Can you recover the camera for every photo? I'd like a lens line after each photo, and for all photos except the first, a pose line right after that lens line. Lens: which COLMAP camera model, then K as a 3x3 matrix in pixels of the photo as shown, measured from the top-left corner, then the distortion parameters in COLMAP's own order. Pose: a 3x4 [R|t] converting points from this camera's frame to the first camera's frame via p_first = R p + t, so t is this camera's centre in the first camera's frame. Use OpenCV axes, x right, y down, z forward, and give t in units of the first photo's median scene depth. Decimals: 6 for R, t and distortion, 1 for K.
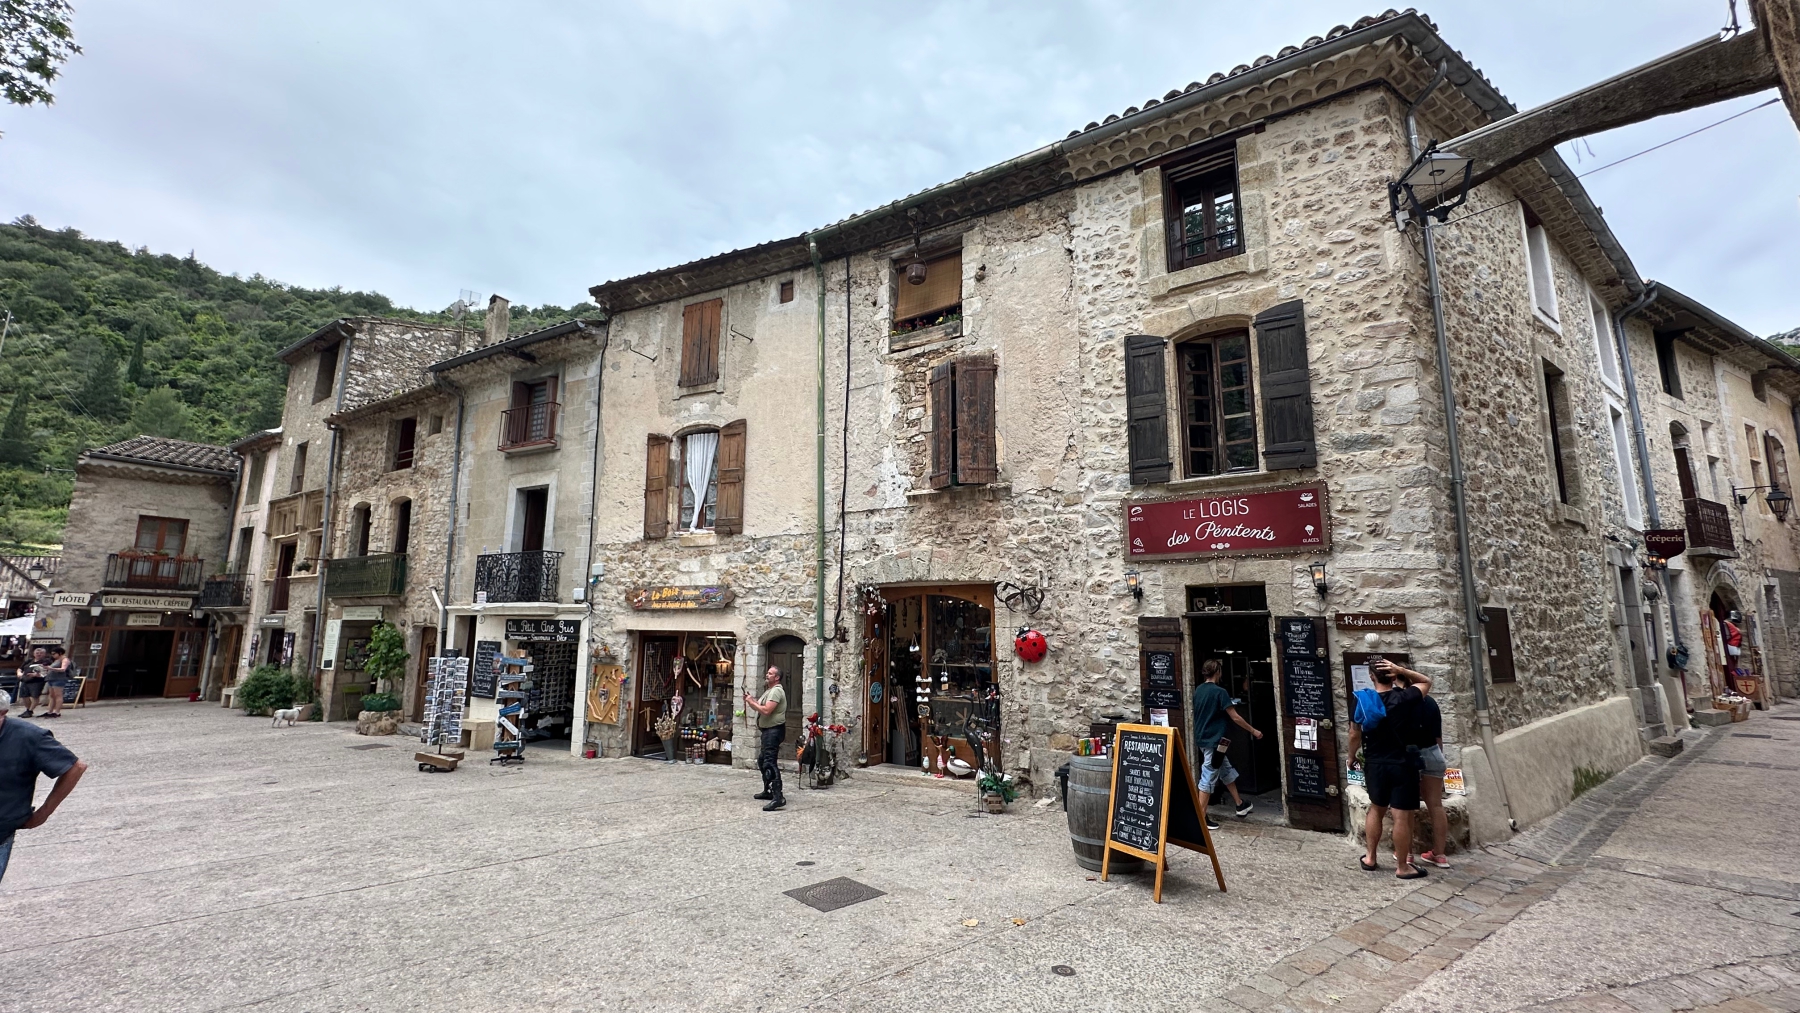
lens RADIAL K [[714.1, 0, 900.0], [0, 714.1, 506.5], [0, 0, 1]] dist [-0.001325, 0.000027]
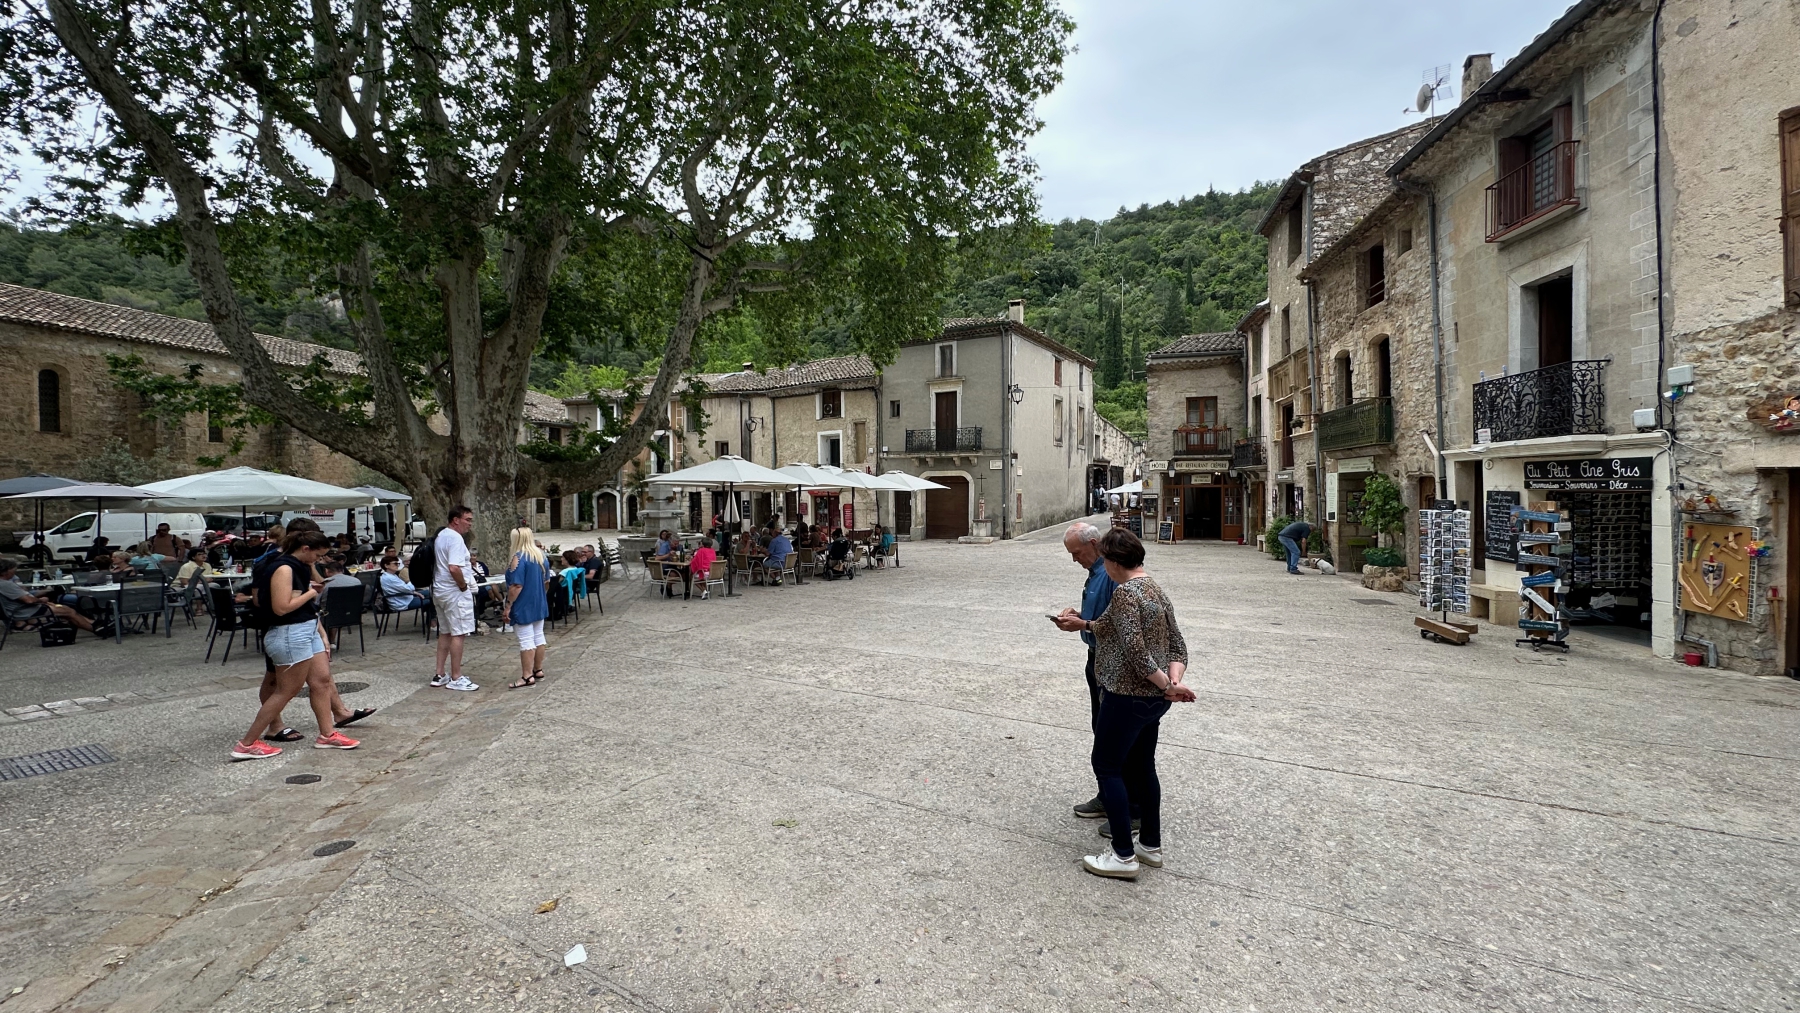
lens RADIAL K [[714.1, 0, 900.0], [0, 714.1, 506.5], [0, 0, 1]] dist [-0.001325, 0.000027]
pose [[0.324591, 0.008706, -0.945815, -0.053389], [0.177592, 0.981613, 0.069983, 0.035739], [0.929033, -0.190685, 0.317076, 0.144757]]
